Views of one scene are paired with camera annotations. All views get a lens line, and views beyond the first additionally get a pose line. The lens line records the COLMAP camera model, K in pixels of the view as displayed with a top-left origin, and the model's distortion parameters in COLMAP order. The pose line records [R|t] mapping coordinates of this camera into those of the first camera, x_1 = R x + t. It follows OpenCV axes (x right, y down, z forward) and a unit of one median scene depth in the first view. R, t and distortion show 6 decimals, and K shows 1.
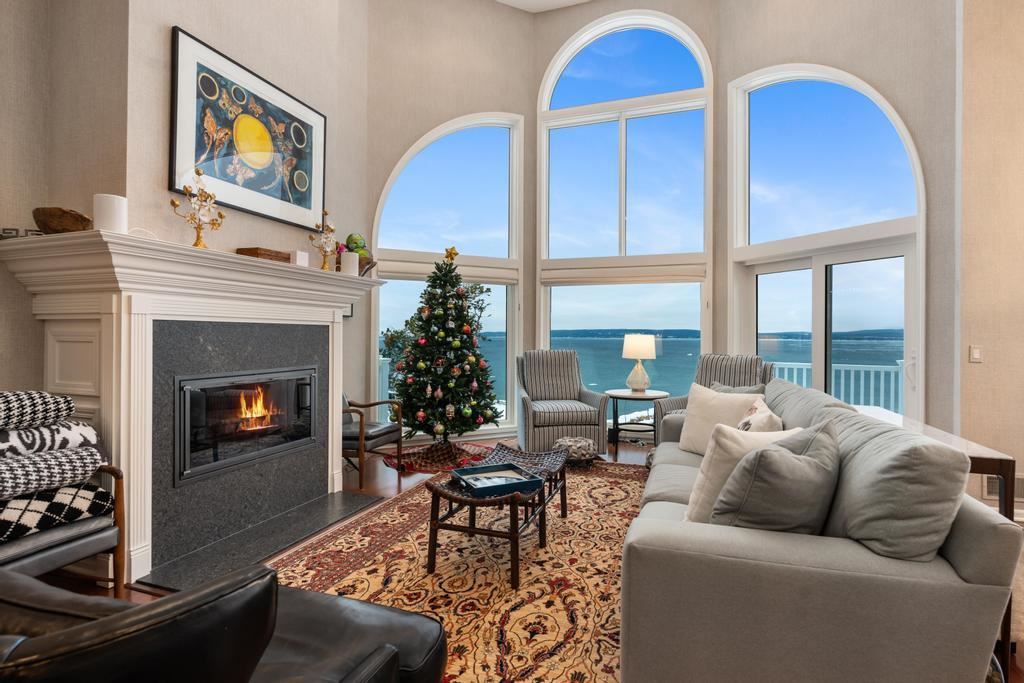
lens RADIAL K [[511.3, 0, 515.8], [0, 511.3, 334.5], [0, 0, 1]] dist [-0.003142, 0.001183]
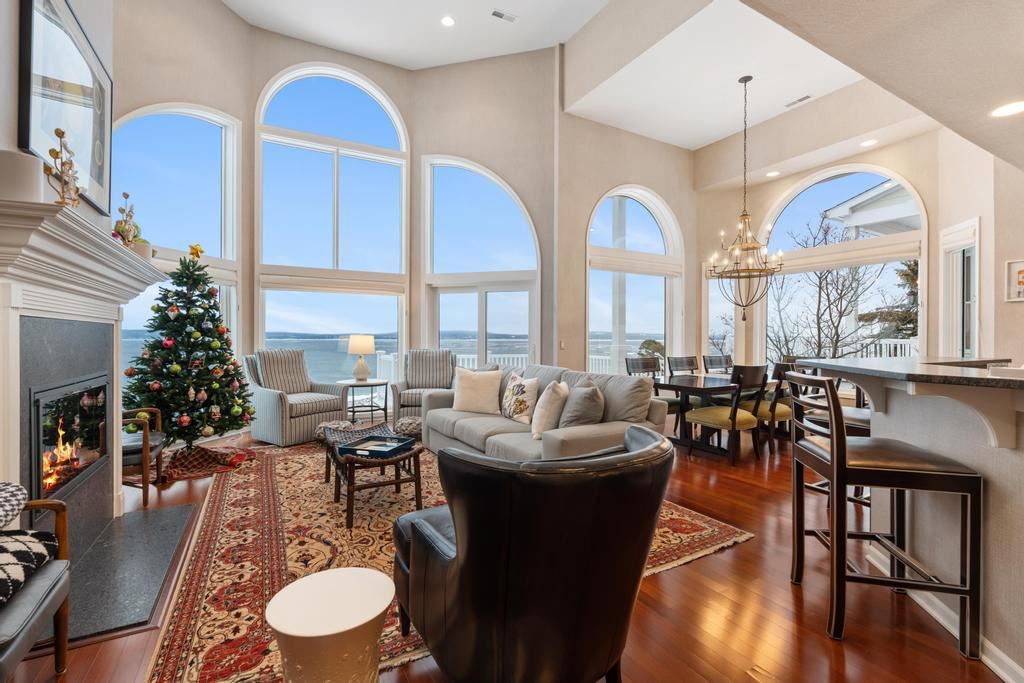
lens RADIAL K [[450.6, 0, 511.0], [0, 450.6, 337.3], [0, 0, 1]] dist [-0.001857, -0.000588]
pose [[0.665077, -0.004383, 0.746762, -0.508878], [-0.000225, 0.999982, 0.006069, -0.001314], [-0.746774, -0.004204, 0.665064, -0.010357]]
